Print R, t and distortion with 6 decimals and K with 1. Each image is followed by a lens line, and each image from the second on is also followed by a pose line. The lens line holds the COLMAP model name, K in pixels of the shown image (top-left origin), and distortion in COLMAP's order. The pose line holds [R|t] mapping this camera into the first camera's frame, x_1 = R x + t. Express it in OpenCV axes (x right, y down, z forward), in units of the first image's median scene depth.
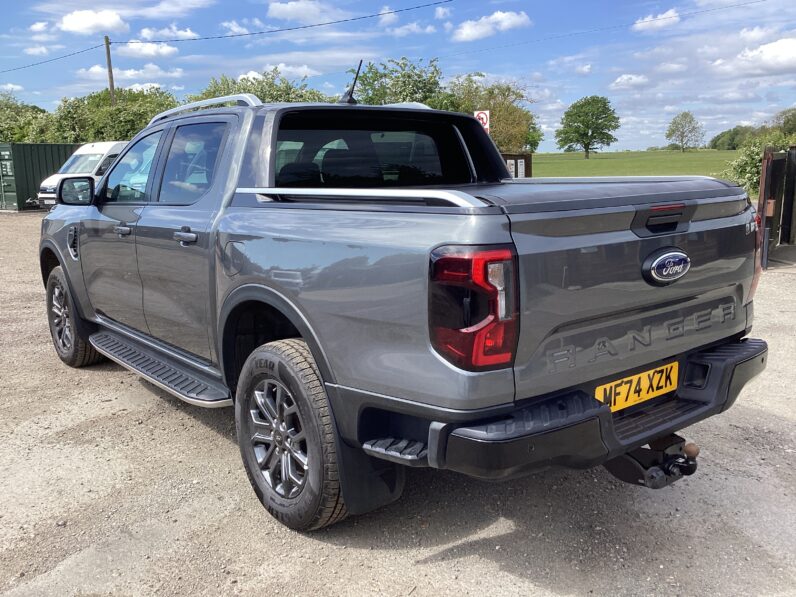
lens RADIAL K [[724.3, 0, 382.9], [0, 724.3, 295.4], [0, 0, 1]] dist [0.069697, -0.112724]
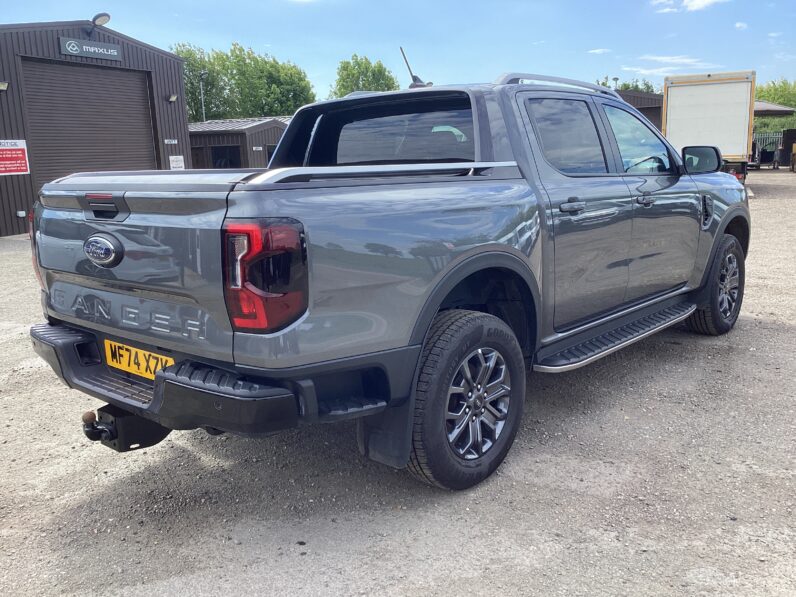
lens RADIAL K [[713.5, 0, 398.0], [0, 713.5, 298.5], [0, 0, 1]] dist [0.081990, -0.120574]
pose [[0.188865, 0.200812, -0.961251, 1.377909], [-0.147949, 0.973514, 0.174305, -0.200928], [0.970794, 0.109296, 0.213573, 1.088622]]
